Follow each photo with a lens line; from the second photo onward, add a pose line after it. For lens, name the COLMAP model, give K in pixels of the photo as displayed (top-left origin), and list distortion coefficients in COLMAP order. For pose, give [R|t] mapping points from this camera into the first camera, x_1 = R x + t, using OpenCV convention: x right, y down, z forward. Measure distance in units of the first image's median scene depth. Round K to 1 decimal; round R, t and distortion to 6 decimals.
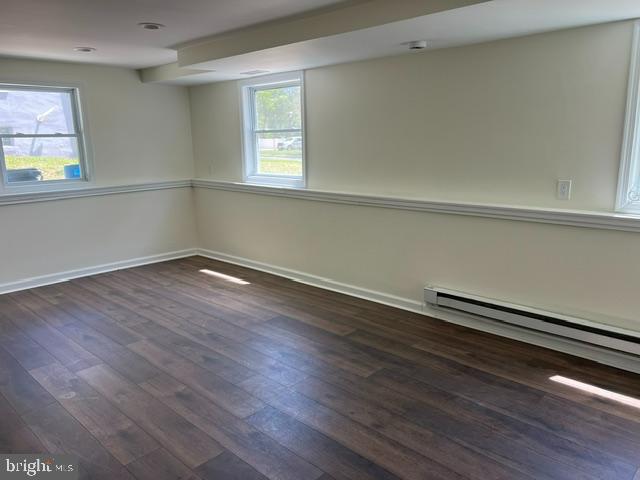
lens RADIAL K [[493.2, 0, 316.3], [0, 493.2, 241.3], [0, 0, 1]] dist [0.051984, -0.006510]
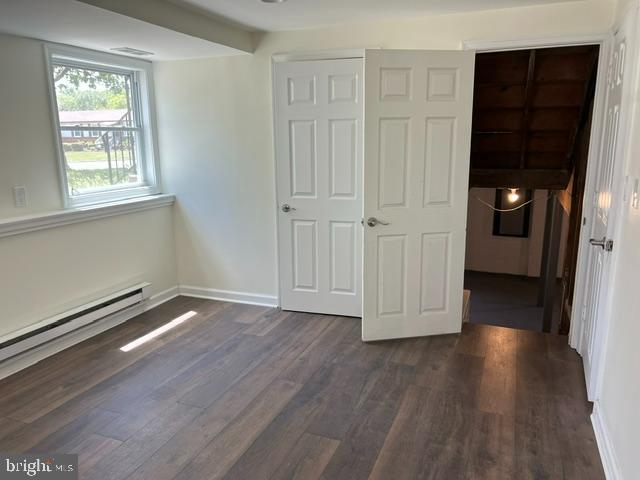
lens RADIAL K [[493.2, 0, 317.0], [0, 493.2, 238.9], [0, 0, 1]] dist [0.051984, -0.006510]
pose [[-0.370681, -0.167941, 0.913450, -0.671738], [0.208118, 0.943486, 0.257918, -0.167481], [-0.905142, 0.285710, -0.314781, 0.852338]]
